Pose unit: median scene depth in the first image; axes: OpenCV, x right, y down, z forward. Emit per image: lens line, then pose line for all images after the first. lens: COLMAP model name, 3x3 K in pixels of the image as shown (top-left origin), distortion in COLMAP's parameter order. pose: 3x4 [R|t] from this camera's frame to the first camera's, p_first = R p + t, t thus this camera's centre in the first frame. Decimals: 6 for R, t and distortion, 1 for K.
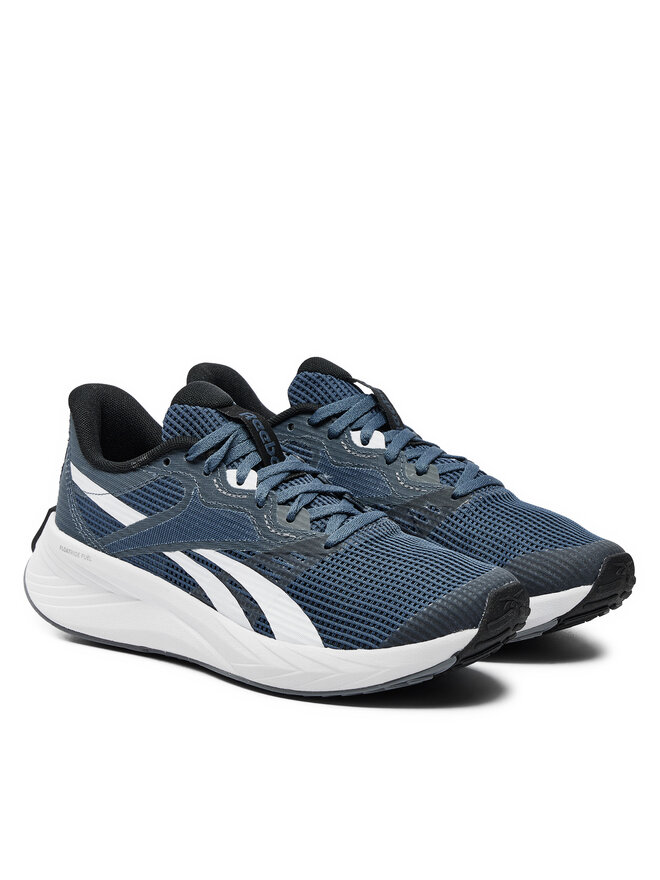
lens RADIAL K [[2244.2, 0, 329.5], [0, 2244.2, 440.4], [0, 0, 1]] dist [0.031727, 0.000000]
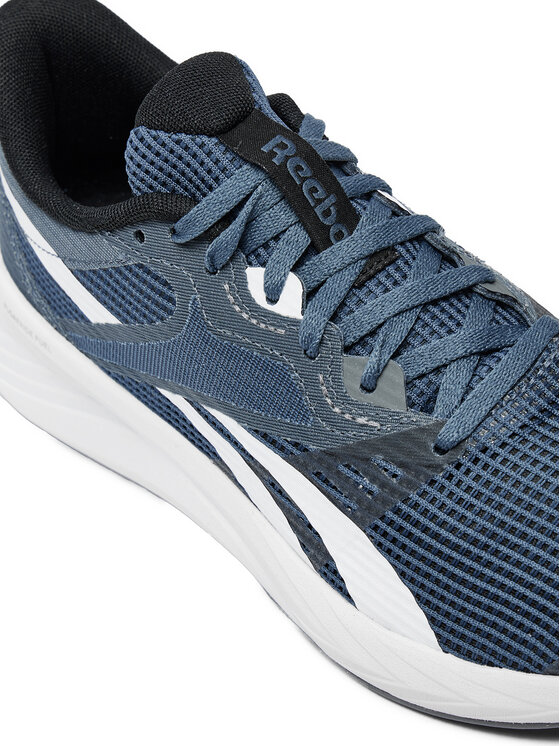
lens RADIAL K [[1963.5, 0, 280.6], [0, 1963.5, 372.9], [0, 0, 1]] dist [0.047729, 0.000000]
pose [[0.984167, -0.030304, -0.174632, 0.042132], [0.117336, 0.849851, 0.513795, -0.203244], [0.132841, -0.526151, 0.839951, 0.605288]]
